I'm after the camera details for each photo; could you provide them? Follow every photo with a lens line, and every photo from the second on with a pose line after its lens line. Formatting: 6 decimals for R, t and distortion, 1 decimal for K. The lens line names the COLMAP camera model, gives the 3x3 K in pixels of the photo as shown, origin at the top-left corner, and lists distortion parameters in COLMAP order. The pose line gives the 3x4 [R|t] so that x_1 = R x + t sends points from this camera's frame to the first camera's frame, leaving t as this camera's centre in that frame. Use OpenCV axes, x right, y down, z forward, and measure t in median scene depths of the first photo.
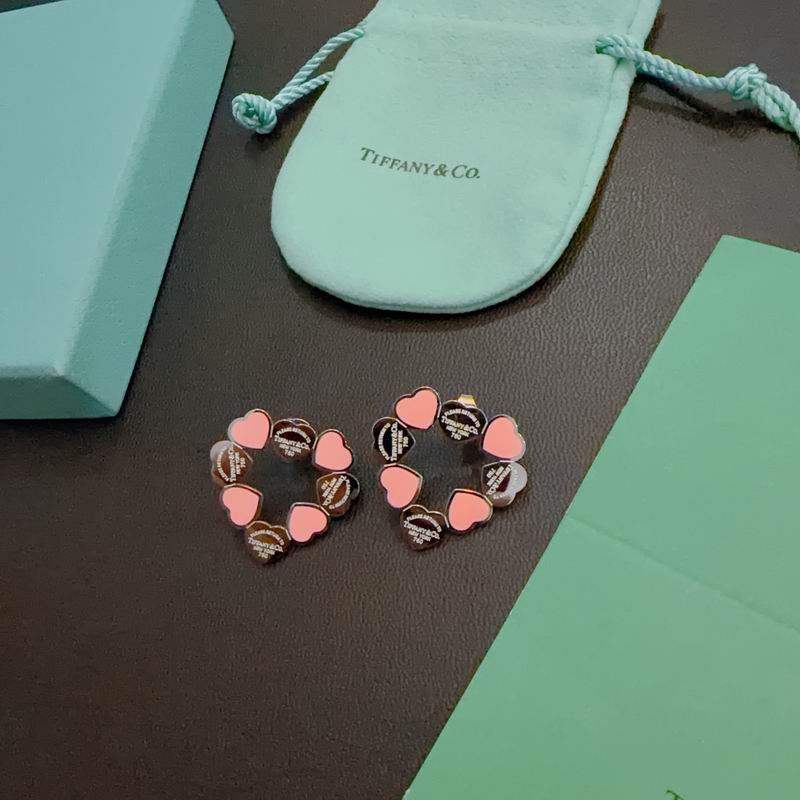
lens RADIAL K [[778.5, 0, 401.6], [0, 778.5, 398.6], [0, 0, 1]] dist [0.014944, 0.000000]
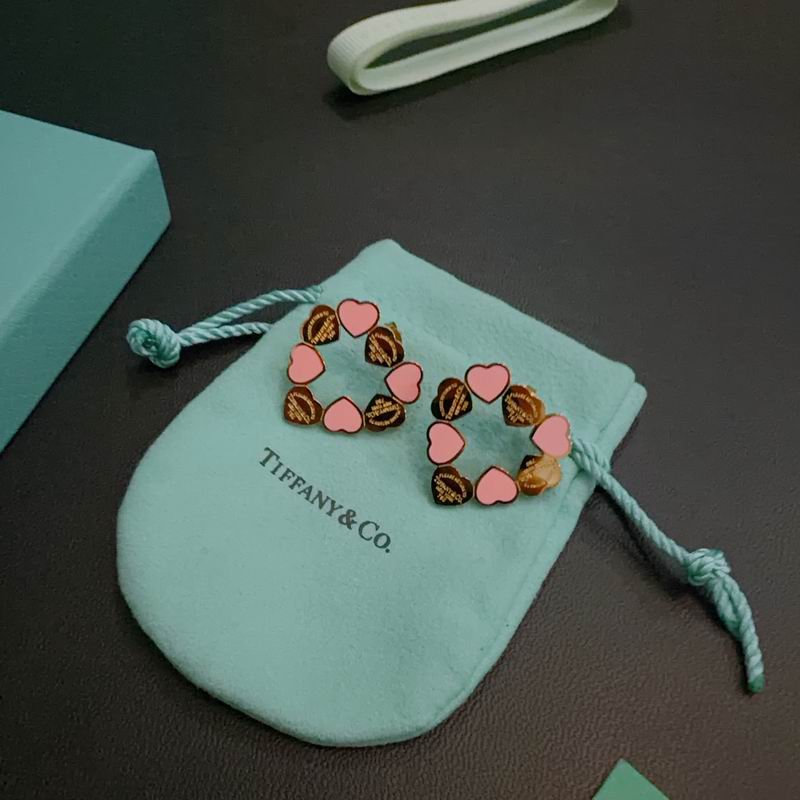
lens RADIAL K [[778.5, 0, 394.0], [0, 778.5, 395.6], [0, 0, 1]] dist [0.014944, 0.000000]
pose [[0.928682, 0.331005, 0.167290, -0.091855], [-0.316879, 0.942542, -0.105841, -0.376189], [-0.192712, 0.045282, 0.980210, 0.202889]]
